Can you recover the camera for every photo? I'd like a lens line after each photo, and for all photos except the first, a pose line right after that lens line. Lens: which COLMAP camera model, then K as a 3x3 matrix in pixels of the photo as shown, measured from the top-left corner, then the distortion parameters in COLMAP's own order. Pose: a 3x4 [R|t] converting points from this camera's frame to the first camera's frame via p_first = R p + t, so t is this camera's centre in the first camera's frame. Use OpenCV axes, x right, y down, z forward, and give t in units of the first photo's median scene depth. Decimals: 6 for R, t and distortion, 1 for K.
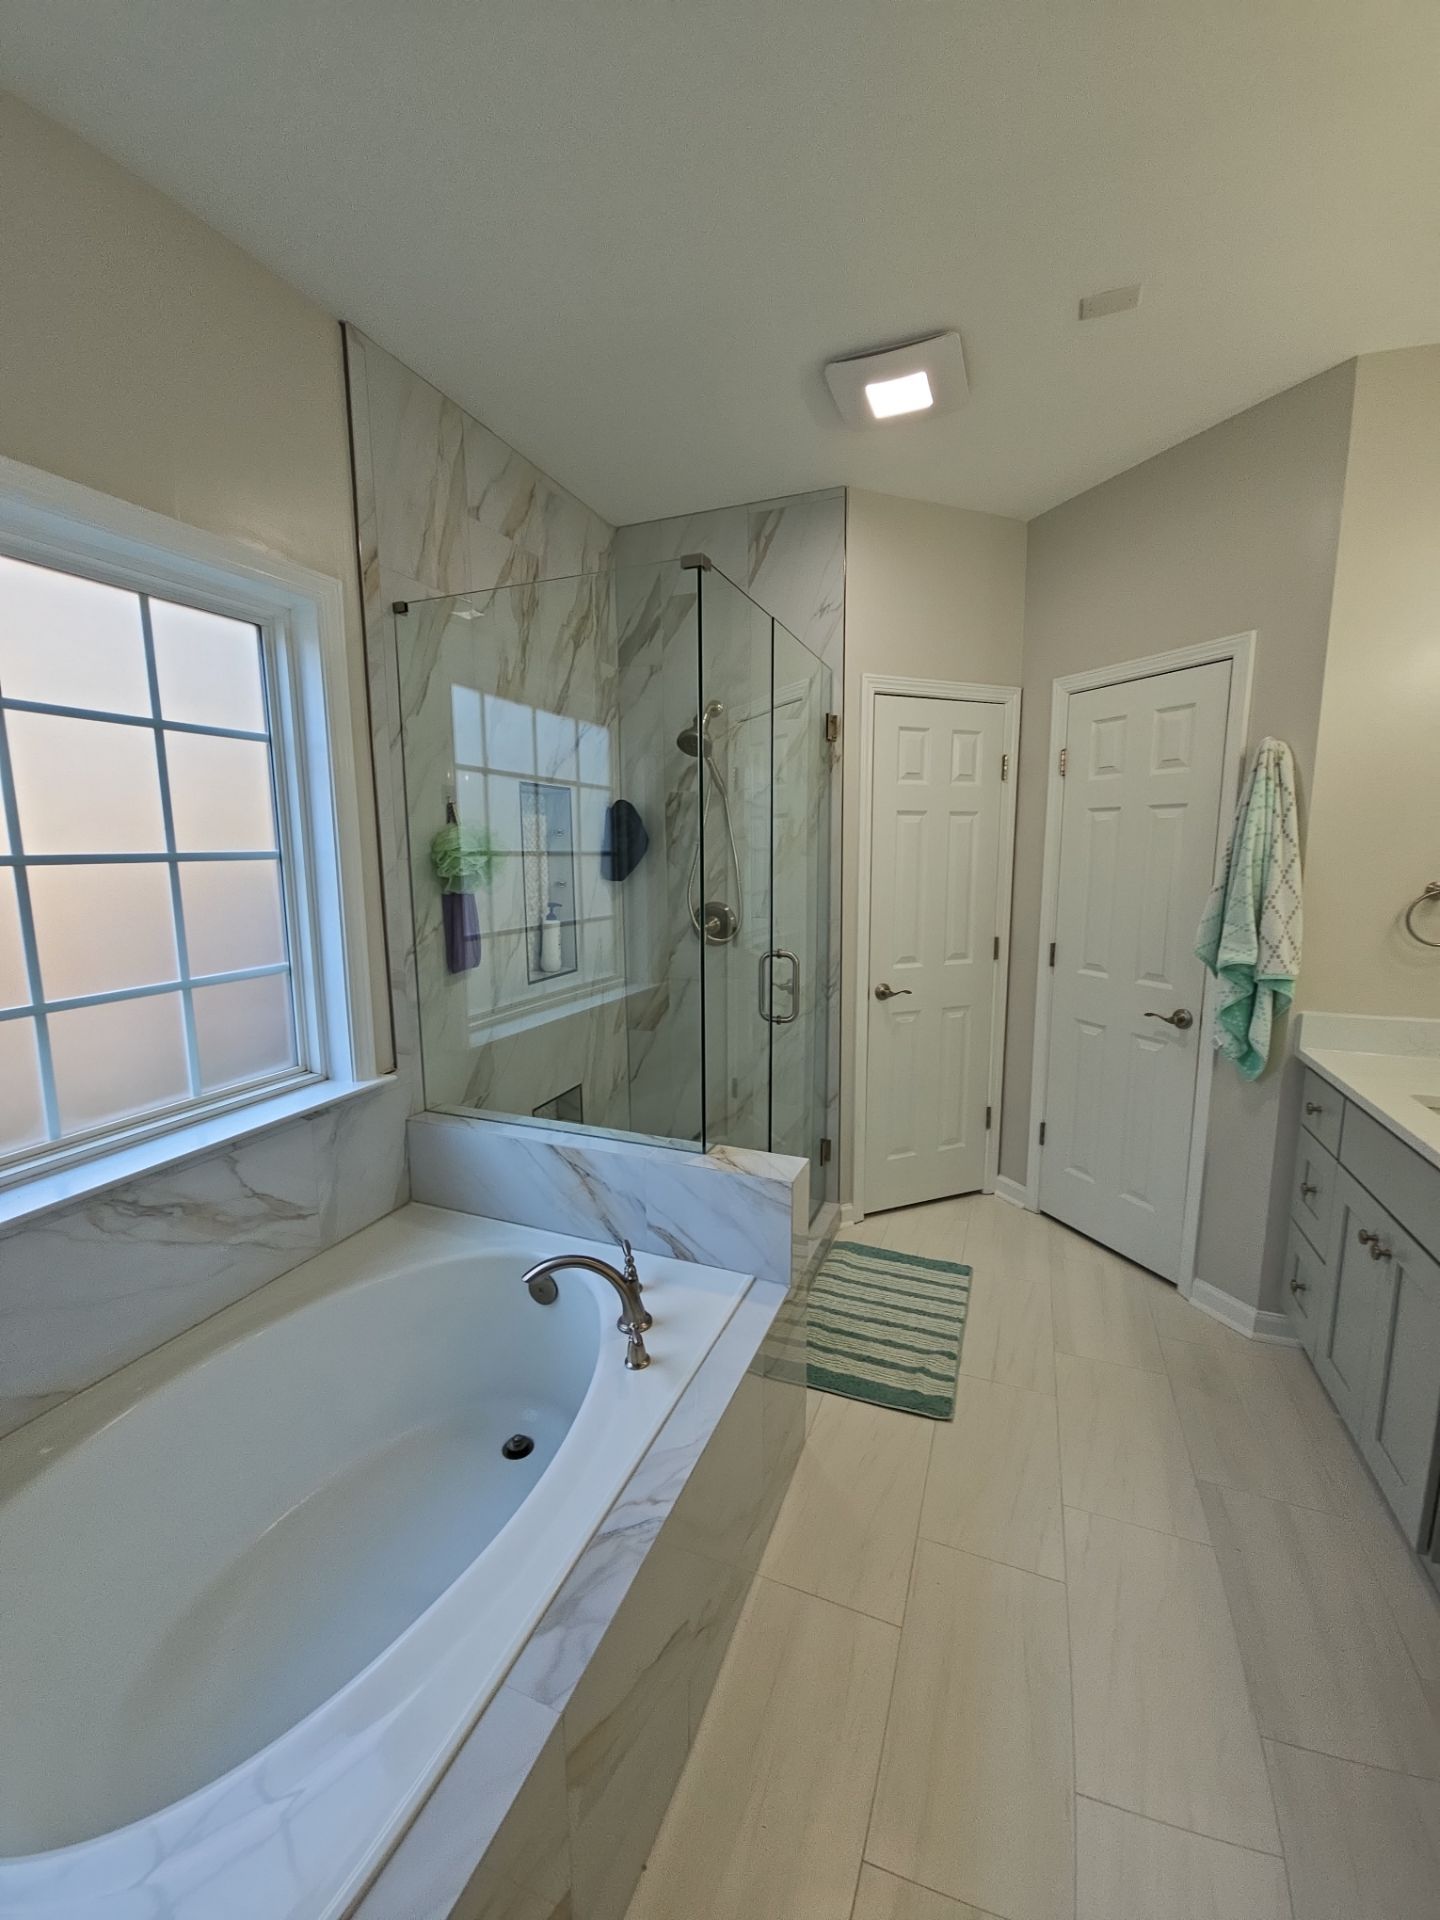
lens RADIAL K [[780.2, 0, 709.9], [0, 780.2, 959.0], [0, 0, 1]] dist [0.001183, -0.002617]
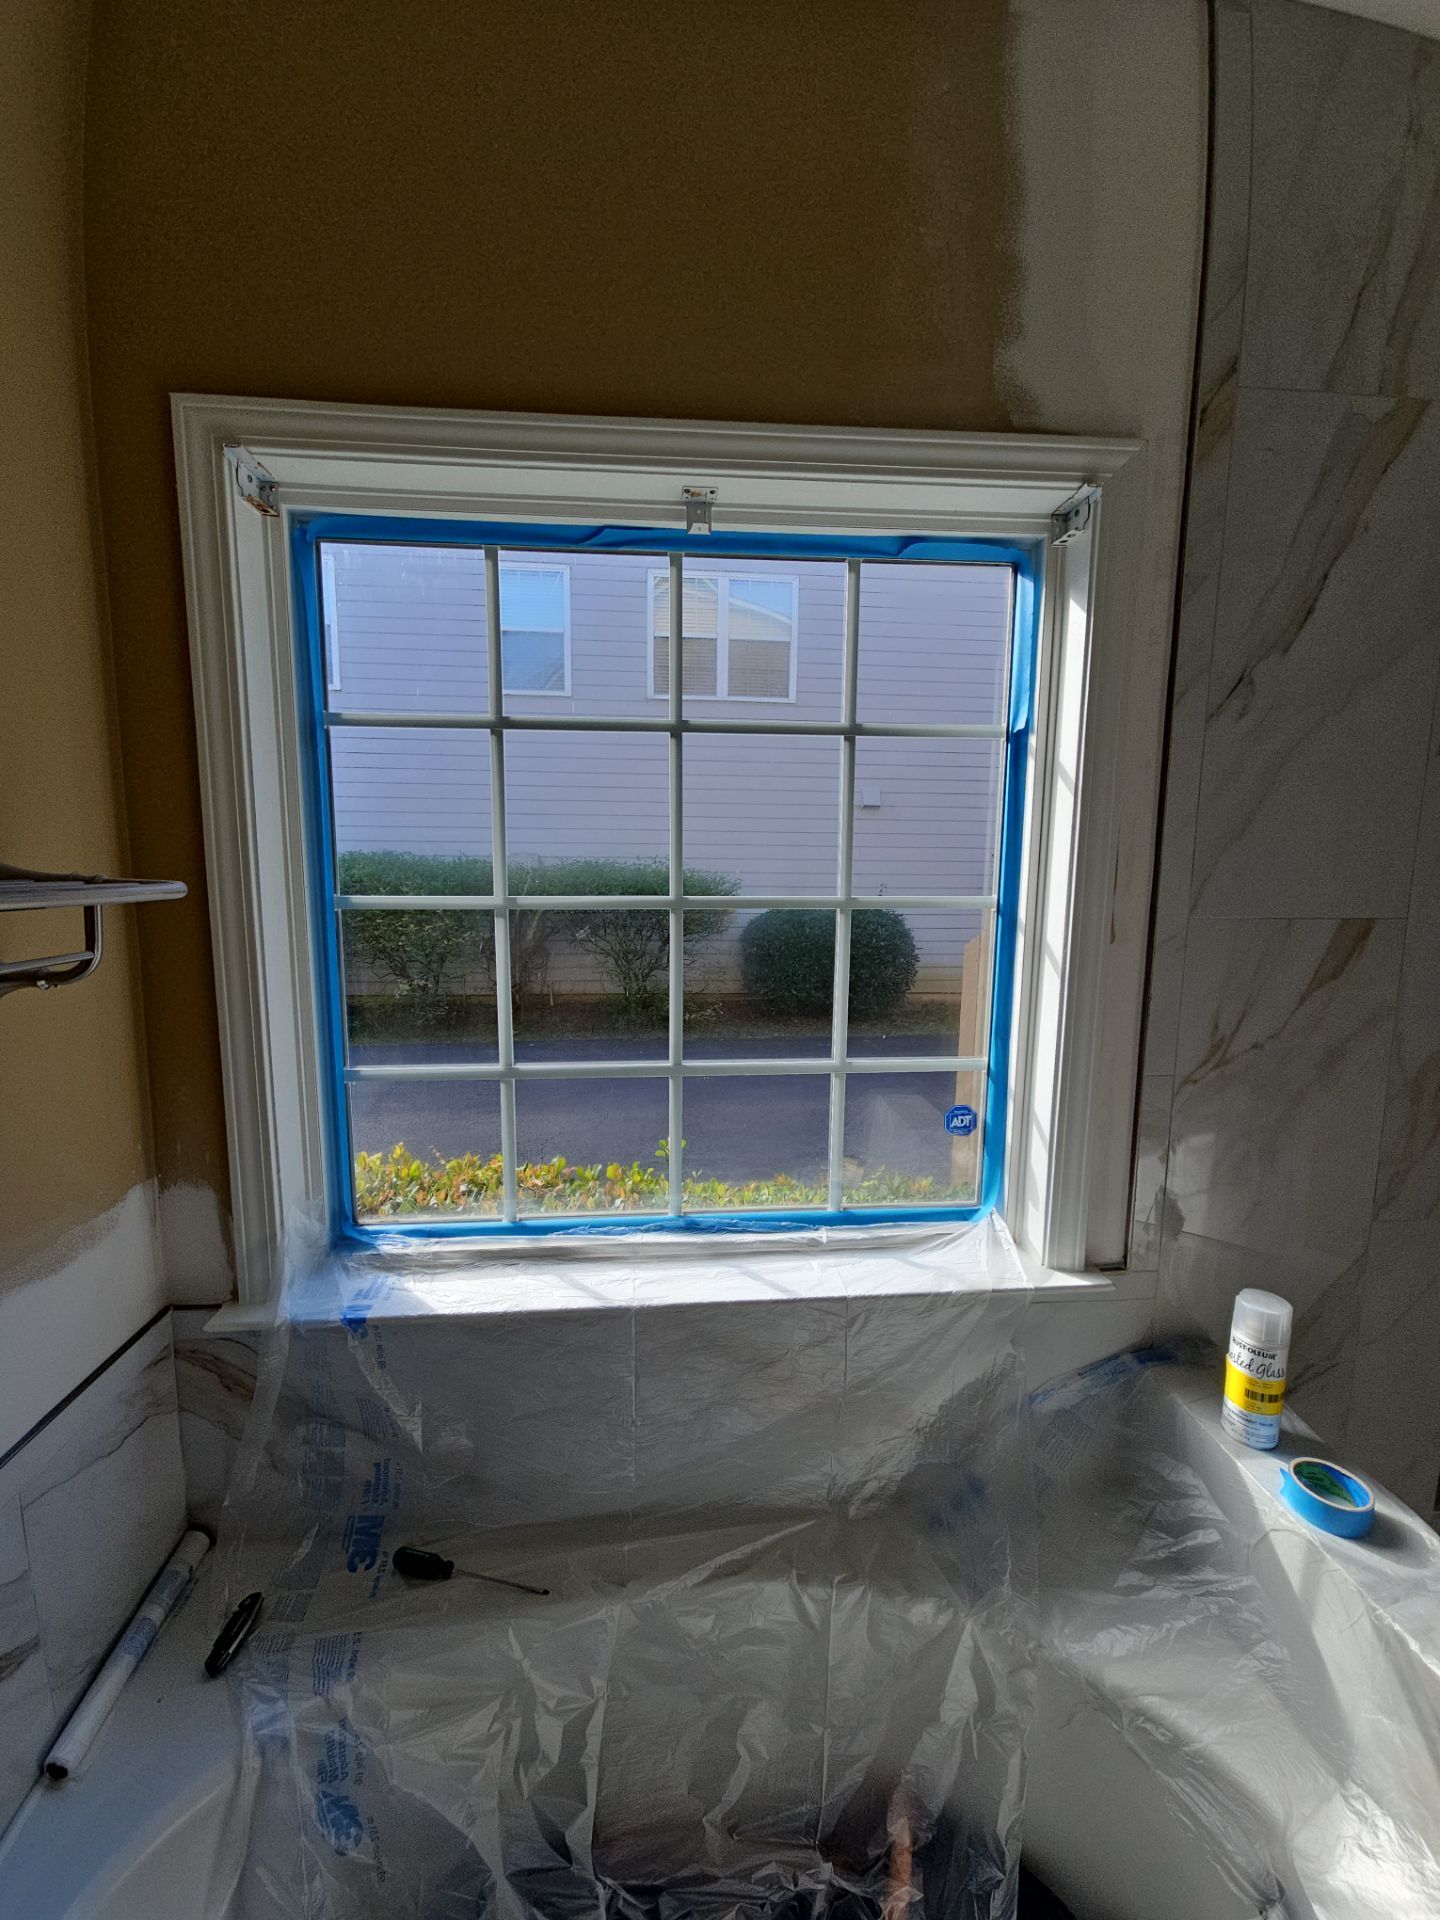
lens RADIAL K [[780.2, 0, 690.2], [0, 780.2, 950.9], [0, 0, 1]] dist [0.001183, -0.002617]
pose [[0.460077, 0.125181, -0.879010, -0.062683], [-0.135540, 0.988310, 0.069805, -0.087787], [0.877472, 0.087026, 0.471666, 0.385943]]
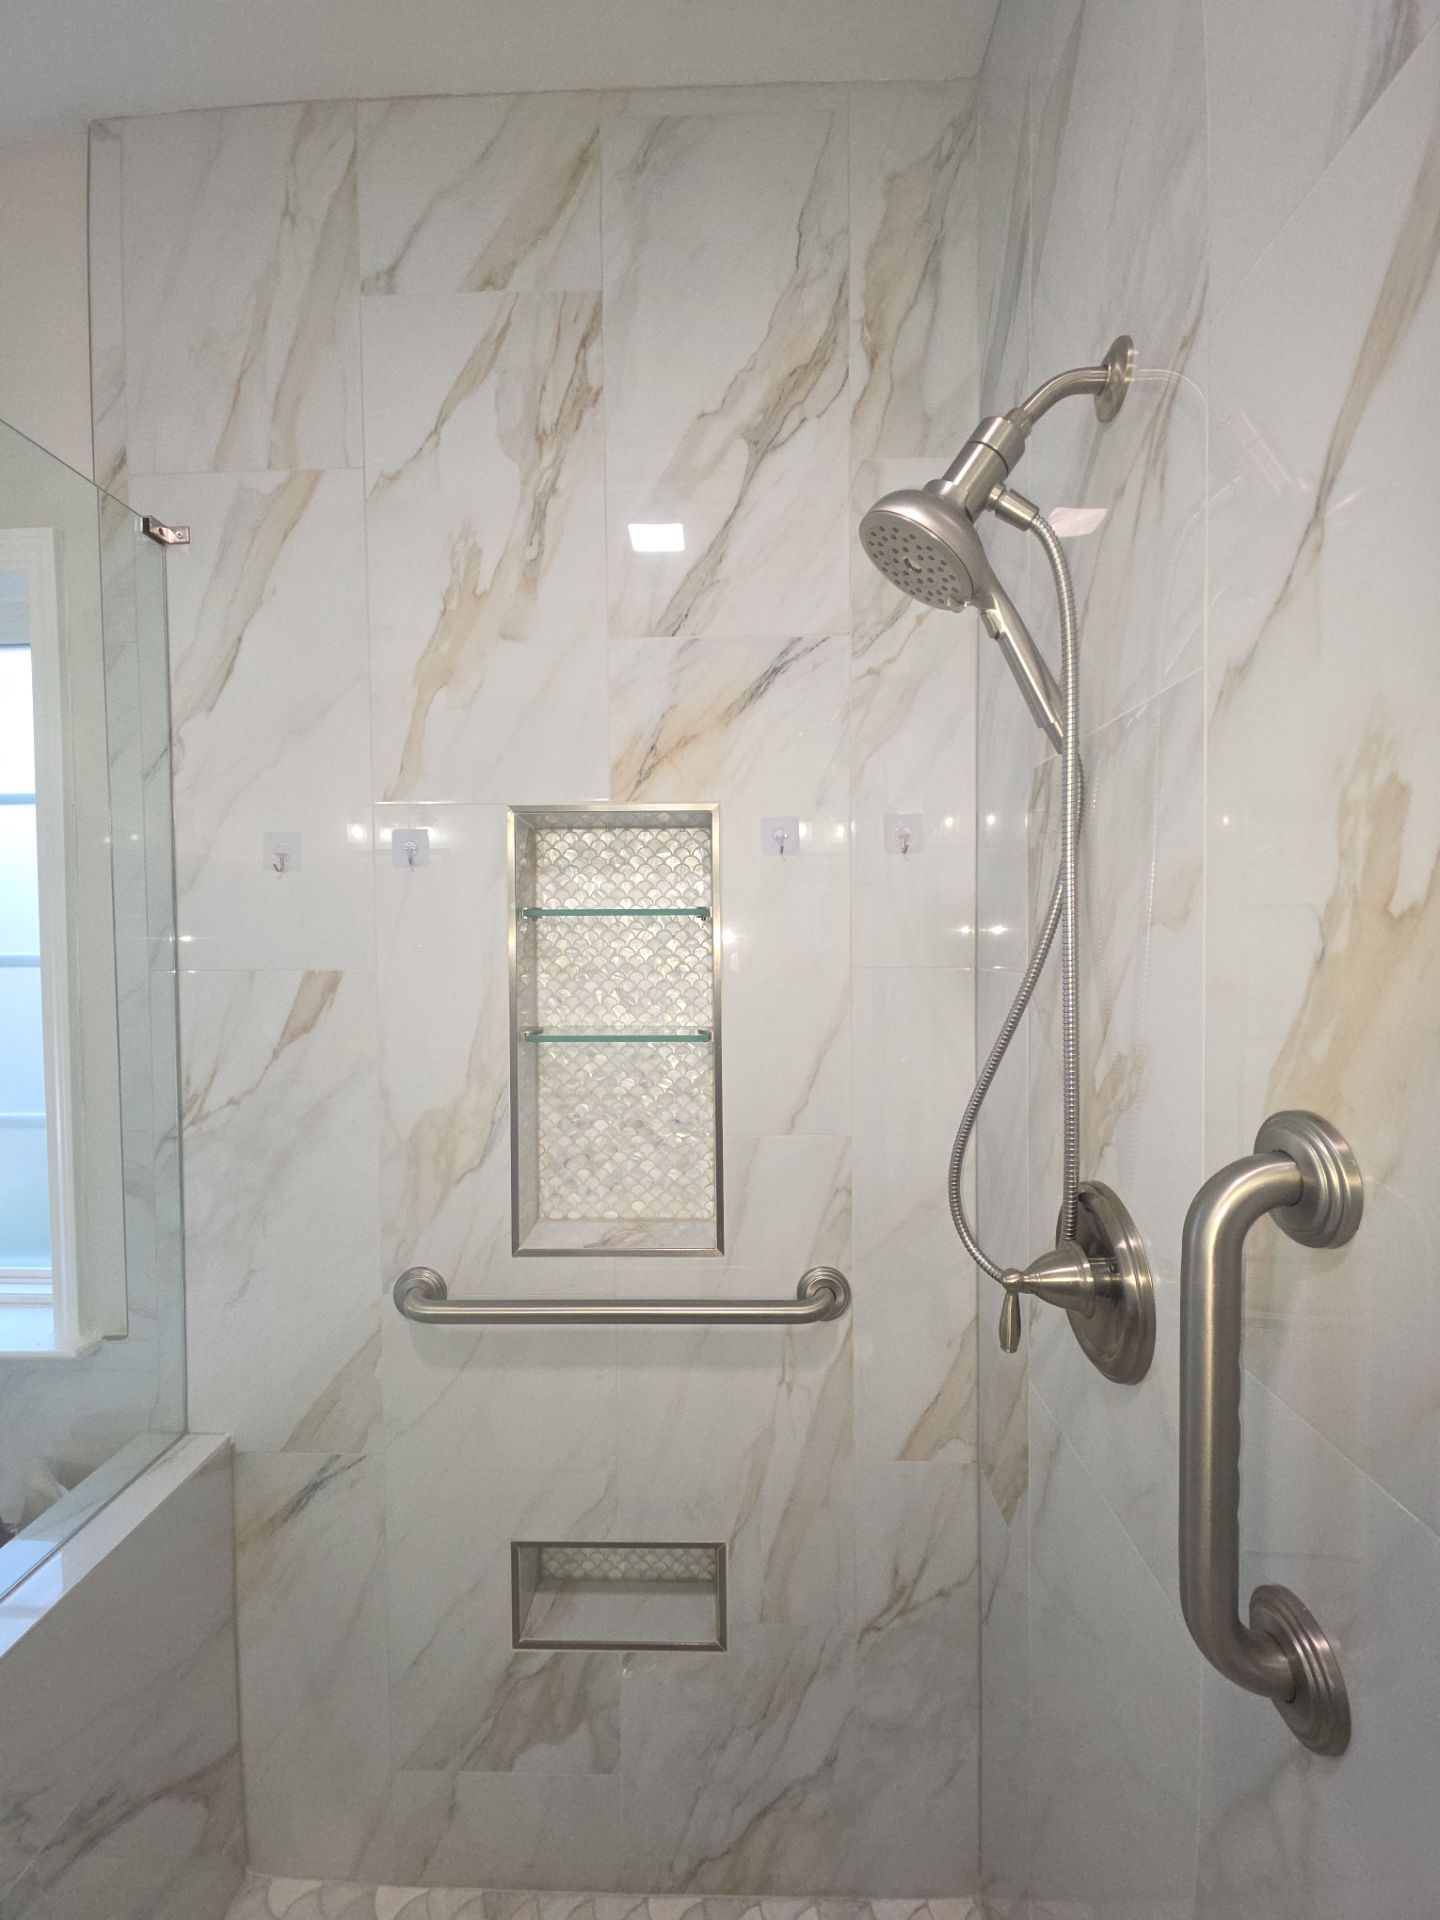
lens RADIAL K [[764.4, 0, 720.9], [0, 764.4, 950.2], [0, 0, 1]] dist [0.010574, -0.006235]
pose [[0.349532, 0.031909, -0.936381, 0.249676], [-0.126525, 0.991872, -0.013429, -0.174854], [0.928342, 0.123170, 0.350729, 1.102286]]
